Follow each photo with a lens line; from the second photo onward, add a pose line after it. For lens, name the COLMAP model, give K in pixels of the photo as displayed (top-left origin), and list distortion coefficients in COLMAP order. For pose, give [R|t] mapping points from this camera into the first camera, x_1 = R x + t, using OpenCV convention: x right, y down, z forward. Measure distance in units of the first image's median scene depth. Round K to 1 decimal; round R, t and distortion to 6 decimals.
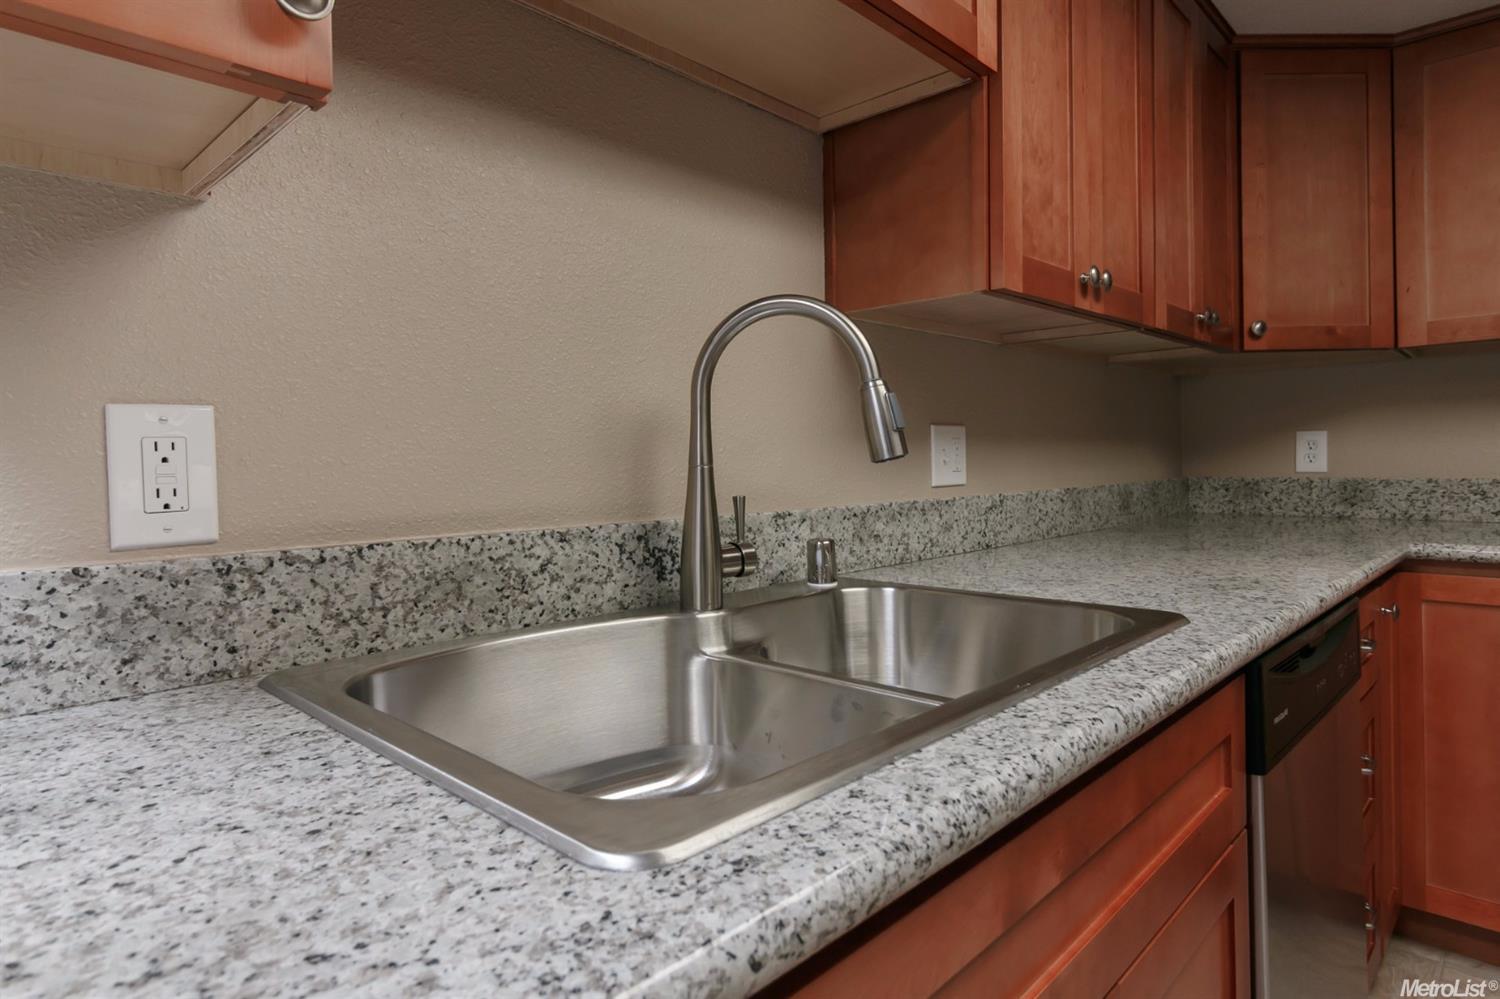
lens RADIAL K [[846.9, 0, 759.4], [0, 846.9, 469.0], [0, 0, 1]] dist [-0.003438, 0.001969]
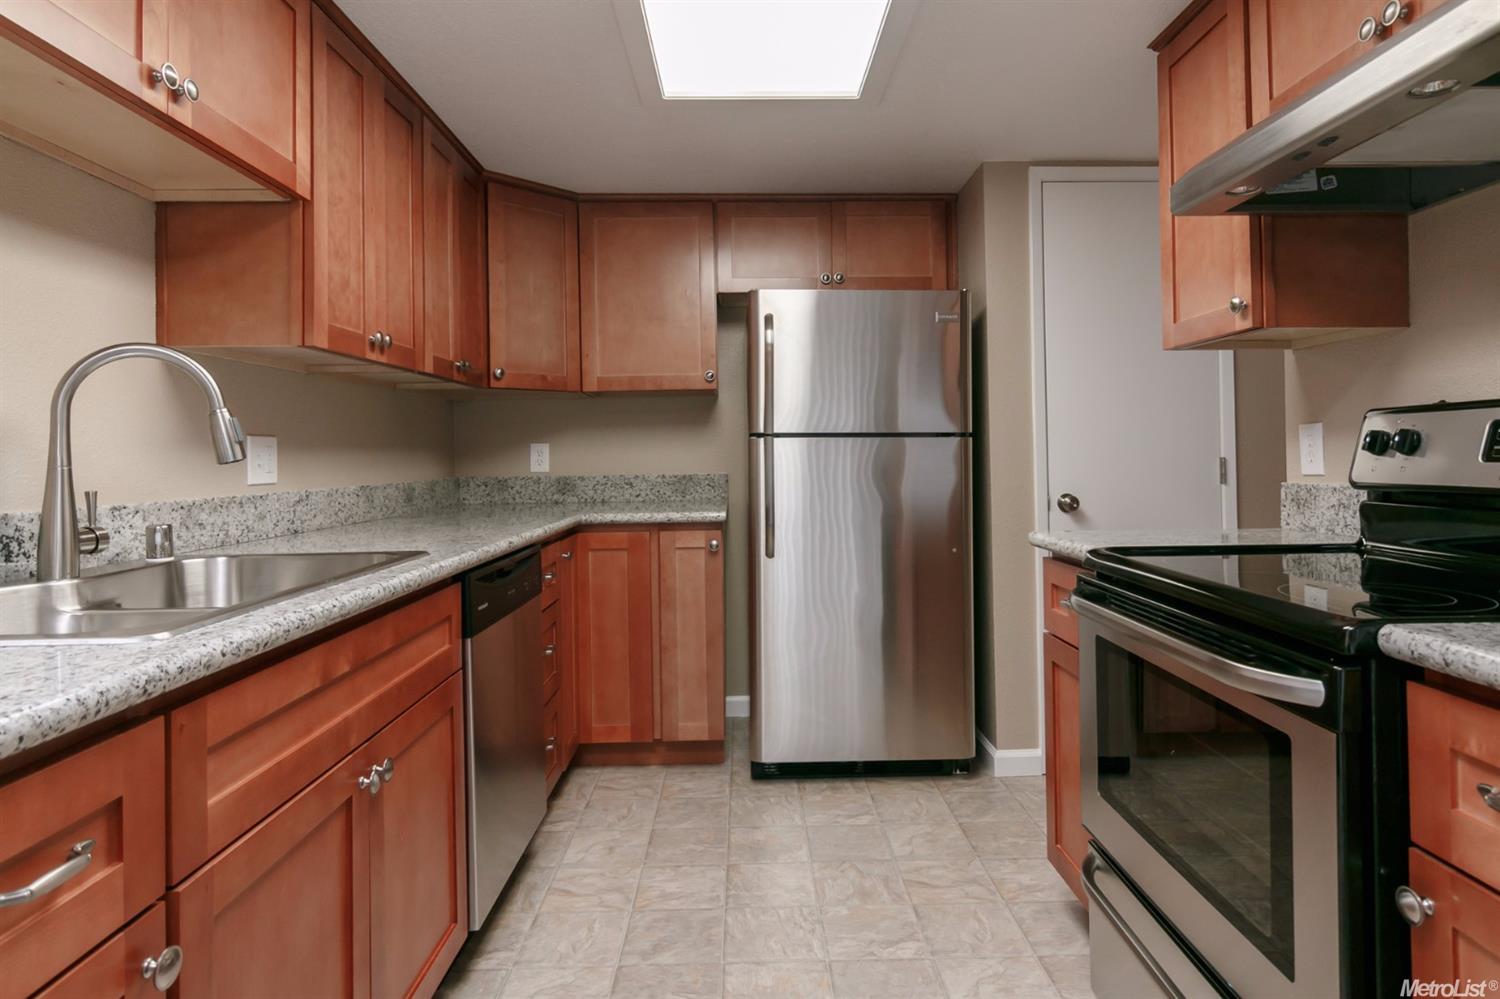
lens RADIAL K [[847.7, 0, 760.2], [0, 847.7, 442.7], [0, 0, 1]] dist [0.002201, -0.001214]
pose [[0.710213, 0.015124, 0.703824, -0.181534], [0.011843, 0.999371, -0.033425, 0.011790], [-0.703887, 0.032074, 0.709588, -0.544111]]
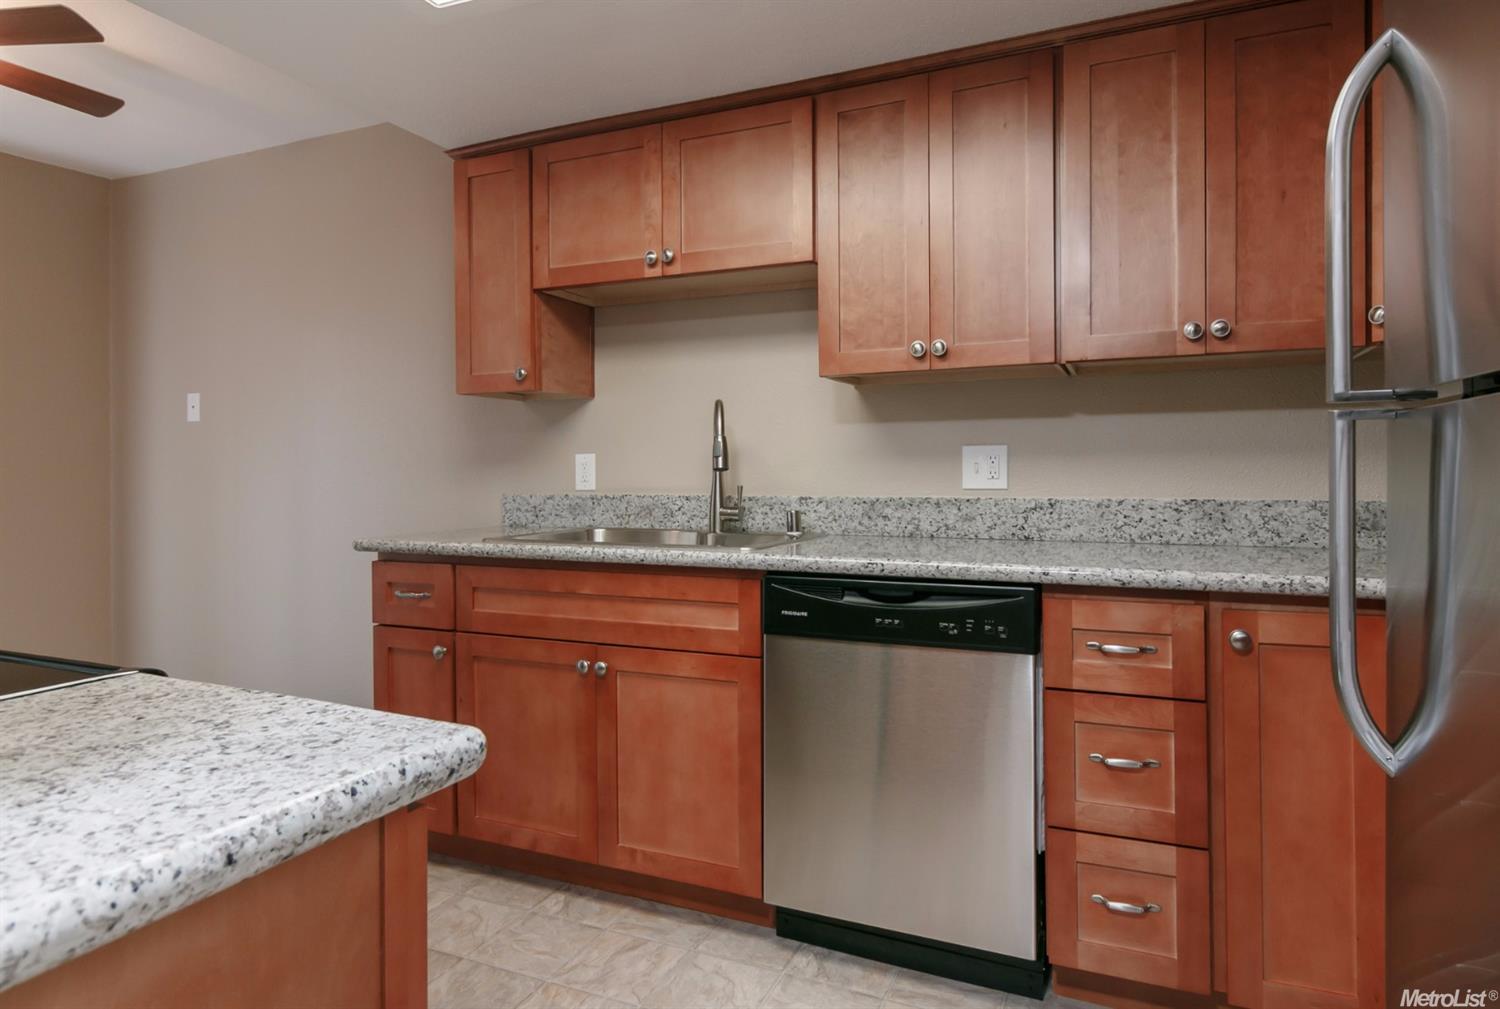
lens RADIAL K [[882.0, 0, 753.2], [0, 882.0, 474.6], [0, 0, 1]] dist [-0.004145, -0.000618]
pose [[0.331139, 0.015455, -0.943455, 1.886573], [-0.011190, 0.999860, 0.012452, -0.022544], [0.943516, 0.006434, 0.331266, 0.227698]]
